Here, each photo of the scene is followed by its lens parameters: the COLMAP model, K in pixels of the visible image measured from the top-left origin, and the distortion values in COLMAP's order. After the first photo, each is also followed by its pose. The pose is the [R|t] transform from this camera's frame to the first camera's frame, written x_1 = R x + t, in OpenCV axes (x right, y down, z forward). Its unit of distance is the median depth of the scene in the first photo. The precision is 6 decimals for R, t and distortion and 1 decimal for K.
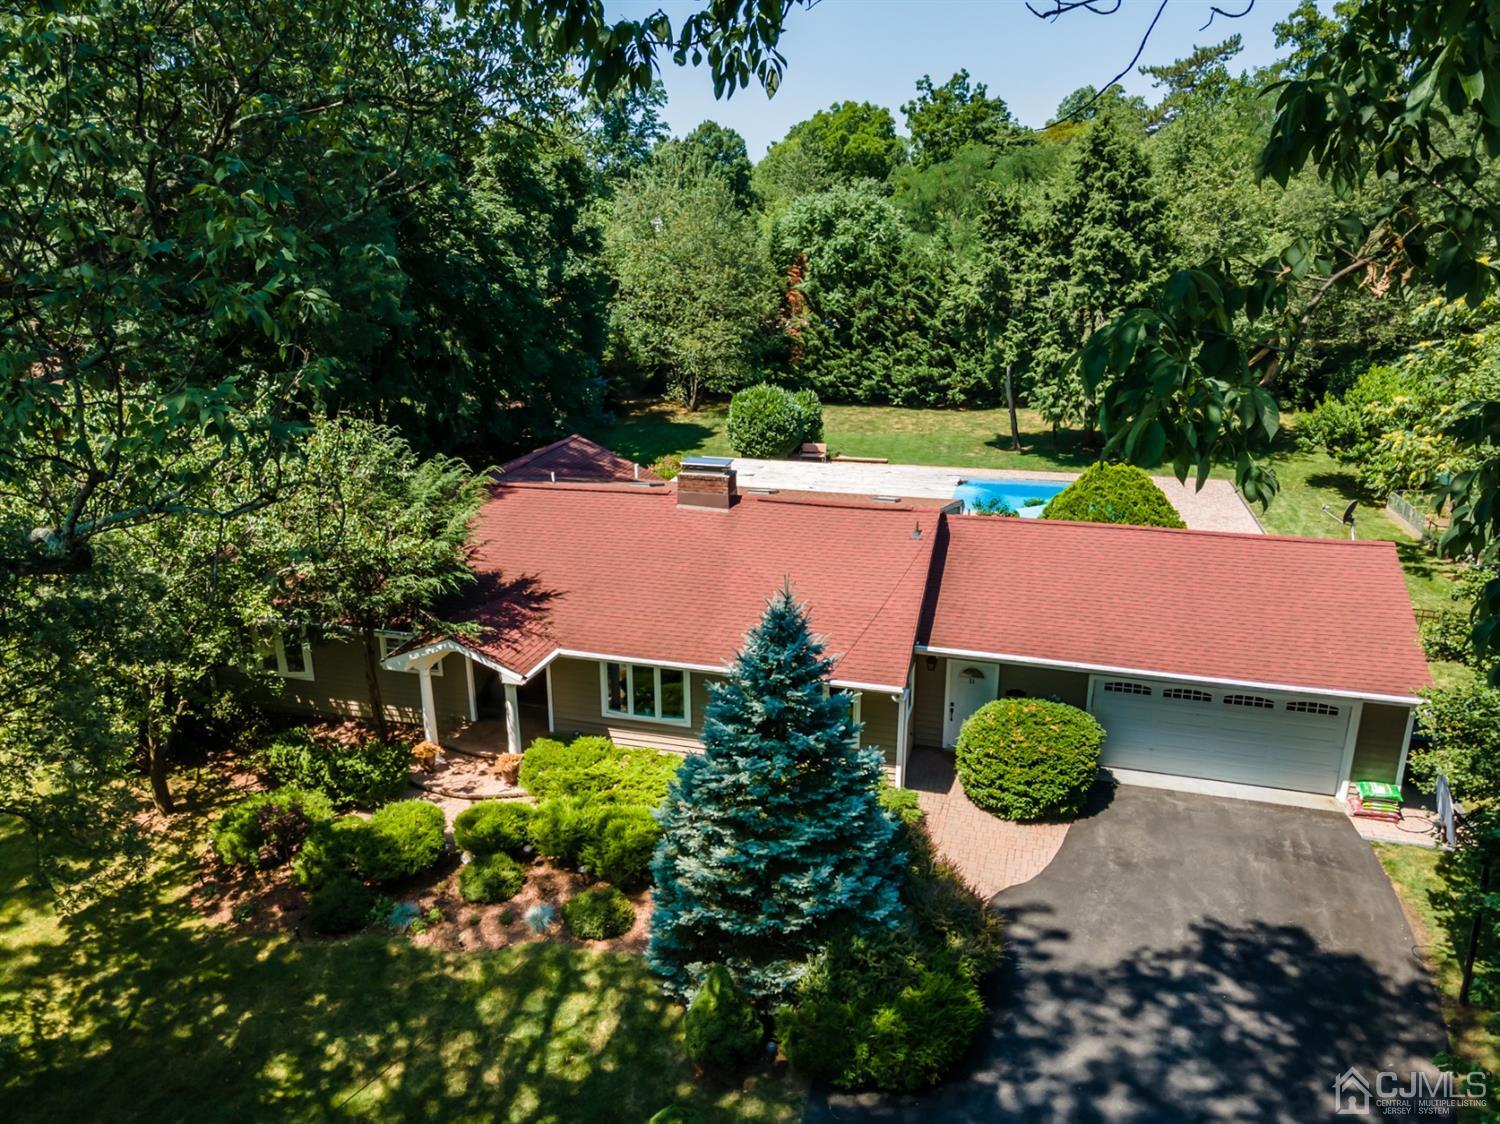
lens RADIAL K [[1086.4, 0, 753.9], [0, 1086.4, 551.2], [0, 0, 1]] dist [0.024914, 0.027672]
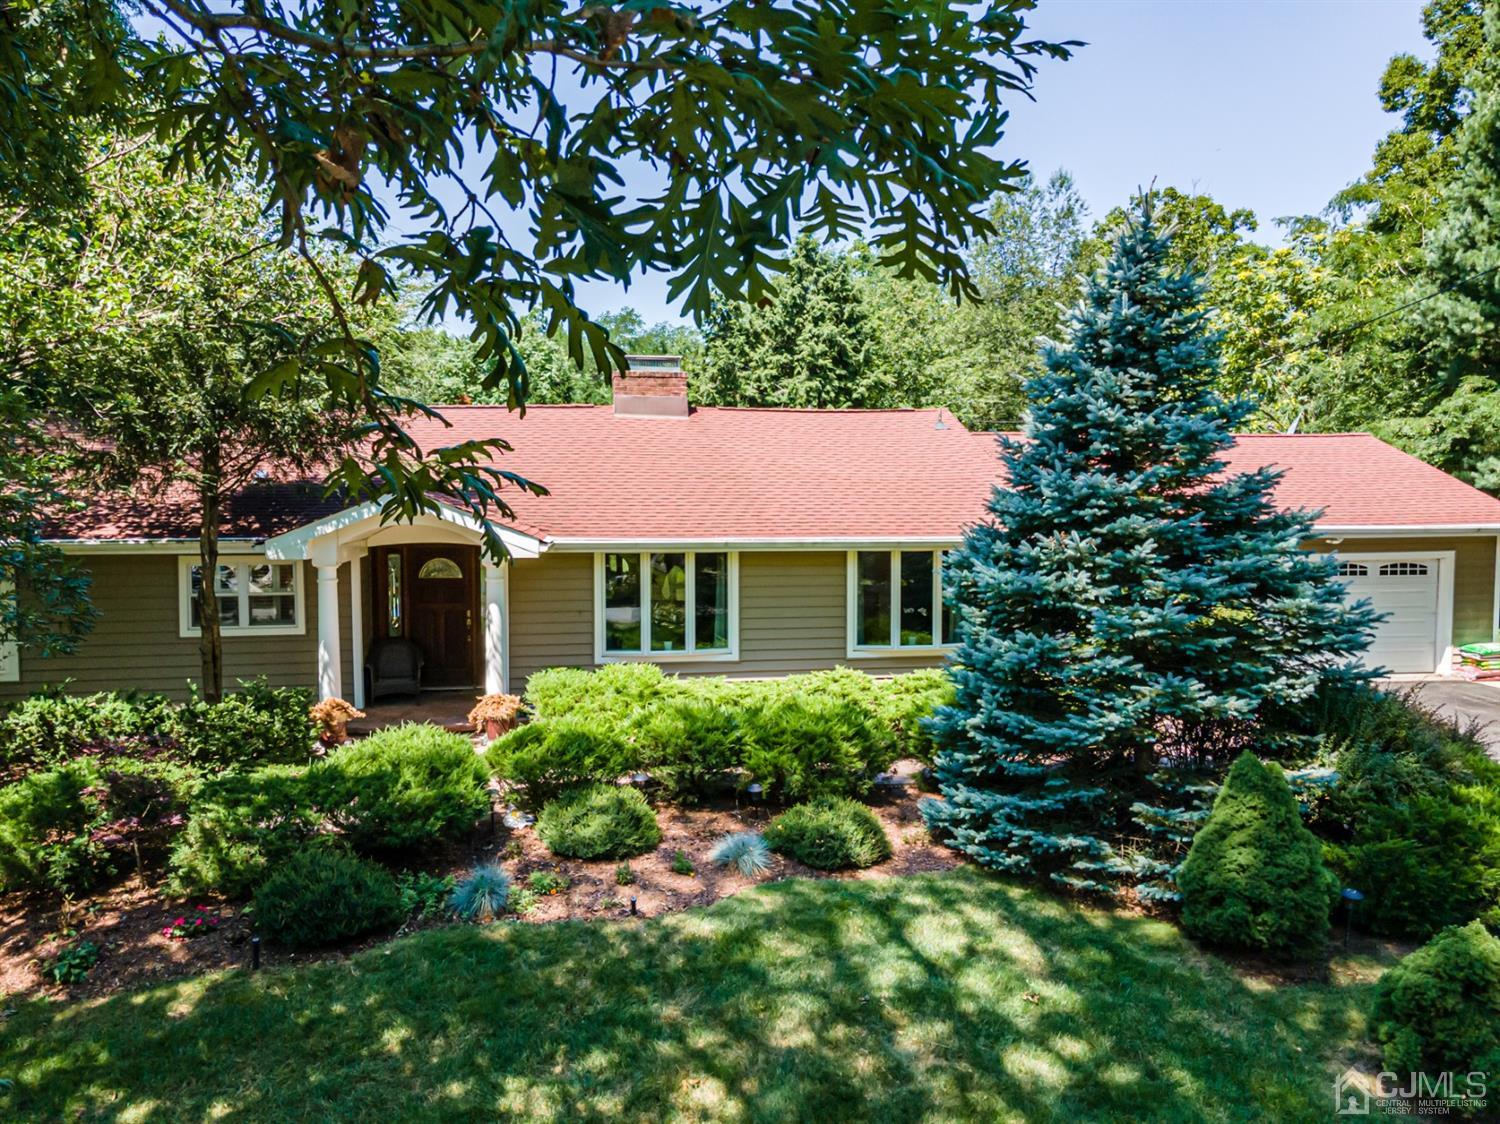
lens RADIAL K [[1086.4, 0, 735.8], [0, 1086.4, 565.6], [0, 0, 1]] dist [0.024914, 0.027672]
pose [[0.912545, -0.022980, 0.408329, -0.170819], [0.124335, 0.966750, -0.223460, 0.131778], [-0.389617, 0.254687, 0.885061, 0.200484]]
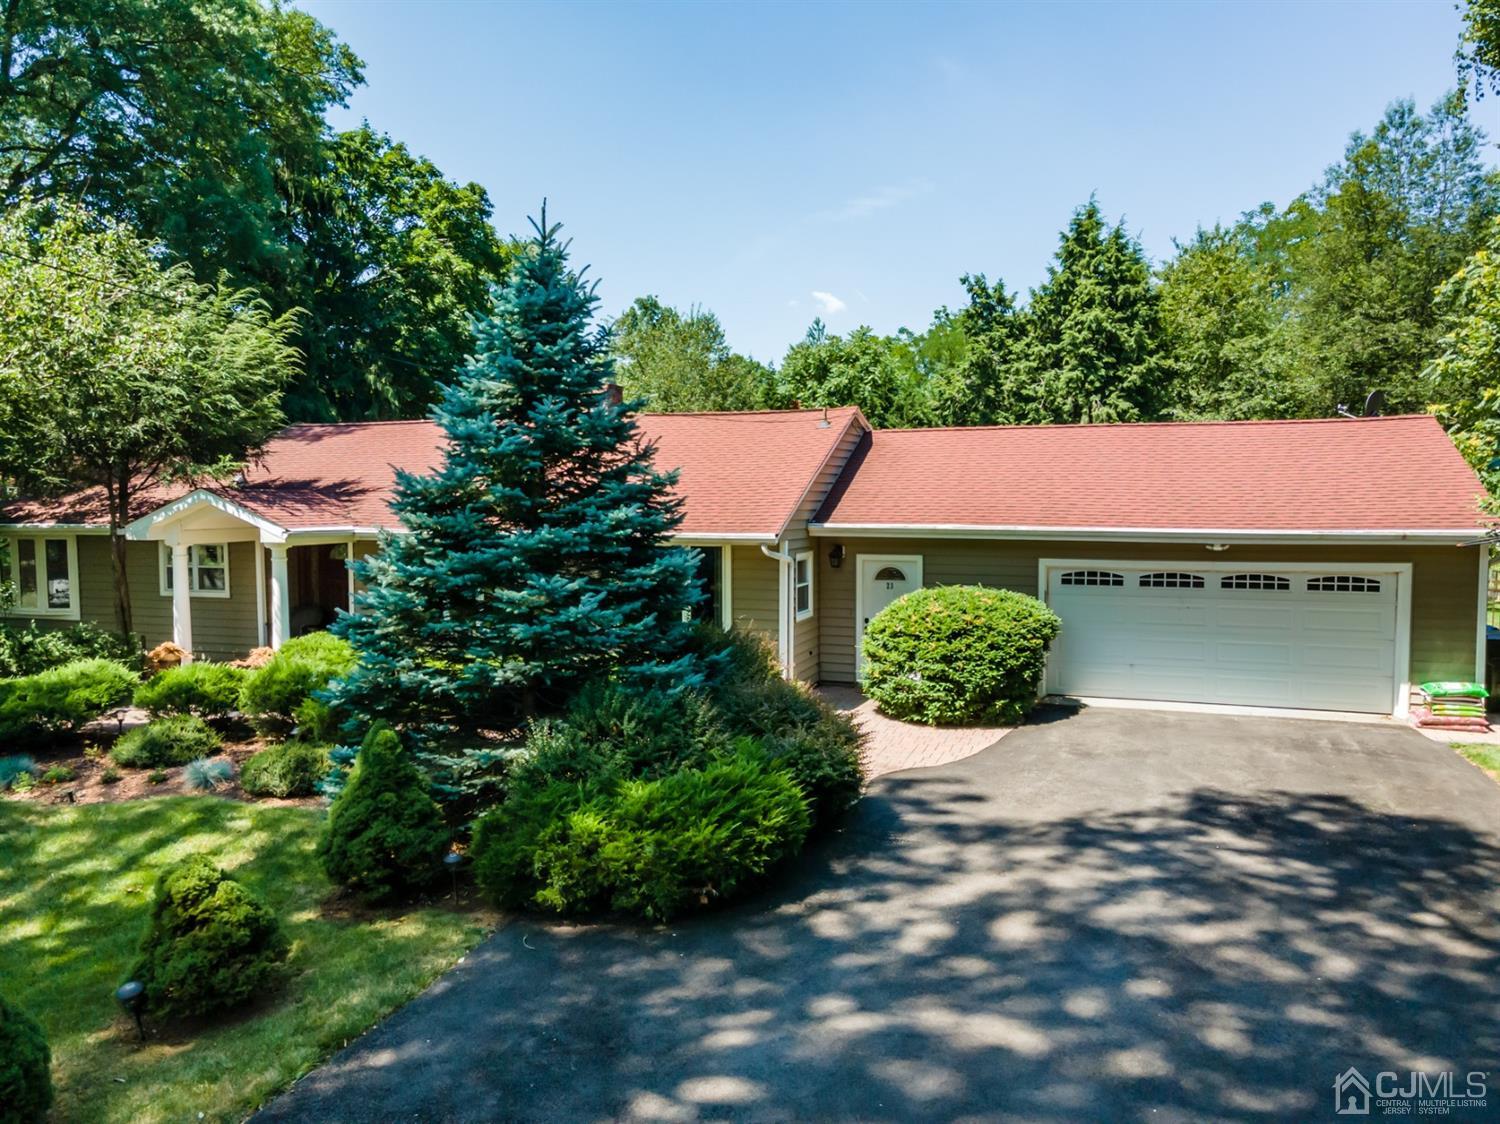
lens RADIAL K [[1086.4, 0, 751.1], [0, 1086.4, 555.5], [0, 0, 1]] dist [0.024914, 0.027672]
pose [[0.998738, 0.005463, -0.049919, 0.072967], [-0.018036, 0.966762, -0.255042, 0.153479], [0.046866, 0.255621, 0.965641, 0.130300]]
